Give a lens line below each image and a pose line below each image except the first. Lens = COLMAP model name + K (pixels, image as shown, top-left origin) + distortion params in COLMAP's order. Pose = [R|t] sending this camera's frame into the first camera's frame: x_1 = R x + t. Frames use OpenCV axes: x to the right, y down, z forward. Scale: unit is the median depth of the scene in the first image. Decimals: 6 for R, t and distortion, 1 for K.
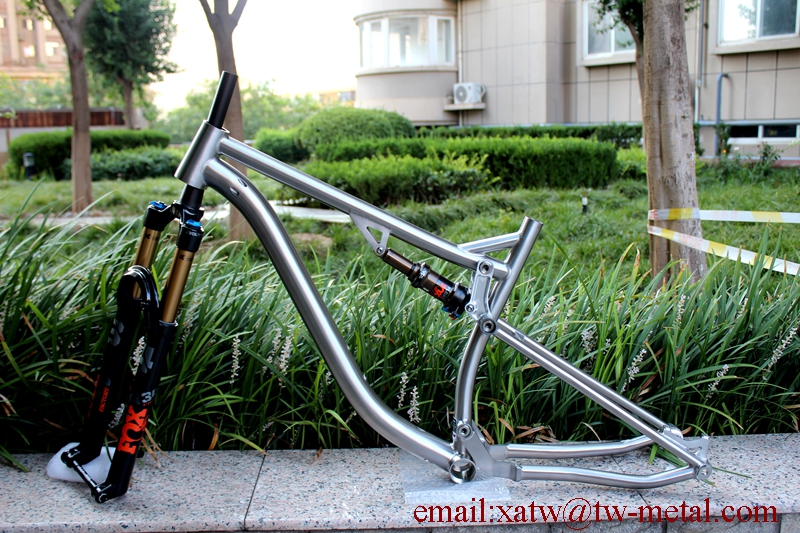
lens RADIAL K [[753.0, 0, 400.0], [0, 753.0, 266.5], [0, 0, 1]] dist [-0.095702, 0.010064]
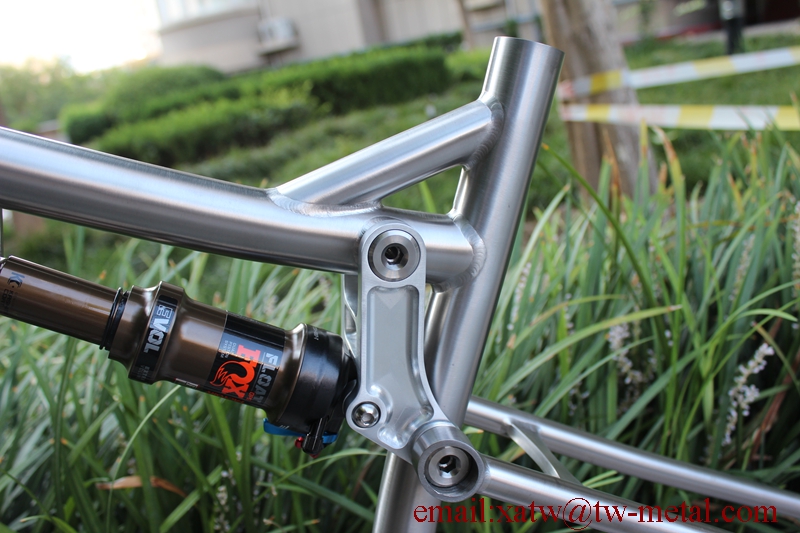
lens RADIAL K [[753.0, 0, 400.0], [0, 753.0, 266.5], [0, 0, 1]] dist [-0.095702, 0.010064]
pose [[0.959254, -0.214369, 0.184058, 0.011697], [0.199161, 0.975085, 0.097696, -0.003302], [-0.200415, -0.057058, 0.978048, 0.129225]]
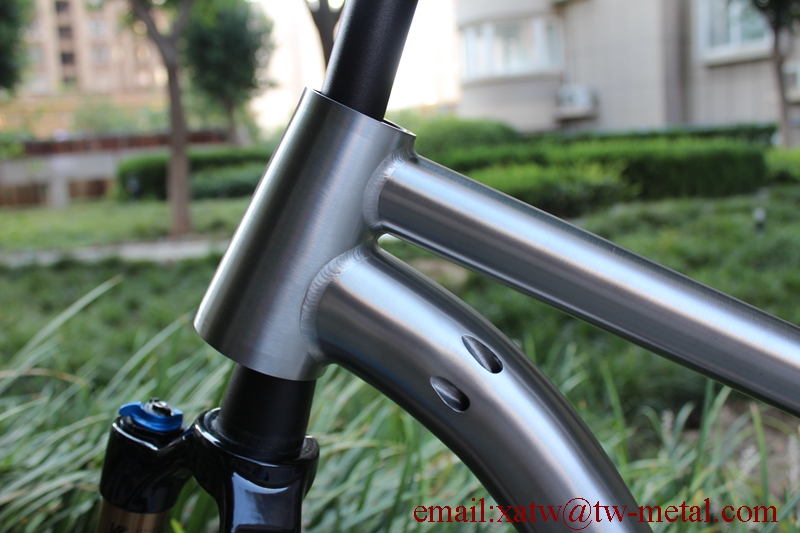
lens RADIAL K [[753.0, 0, 400.0], [0, 753.0, 266.5], [0, 0, 1]] dist [-0.095702, 0.010064]
pose [[0.990440, -0.019697, -0.136528, -0.033739], [0.017731, 0.999721, -0.015600, -0.022427], [0.136797, 0.013030, 0.990513, 0.127776]]
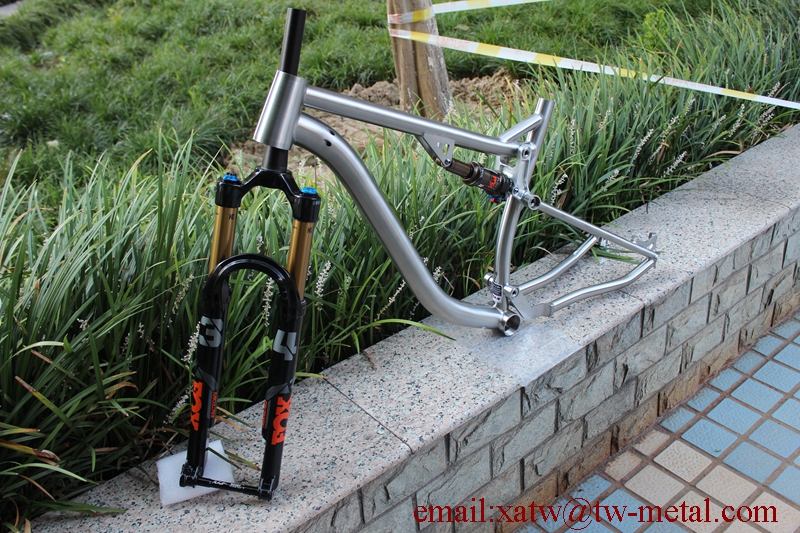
lens RADIAL K [[753.0, 0, 400.0], [0, 753.0, 266.5], [0, 0, 1]] dist [-0.095702, 0.010064]
pose [[0.797393, -0.333117, 0.503187, -0.111105], [0.154764, 0.918835, 0.363030, -0.047530], [-0.583277, -0.211603, 0.784227, 0.035474]]
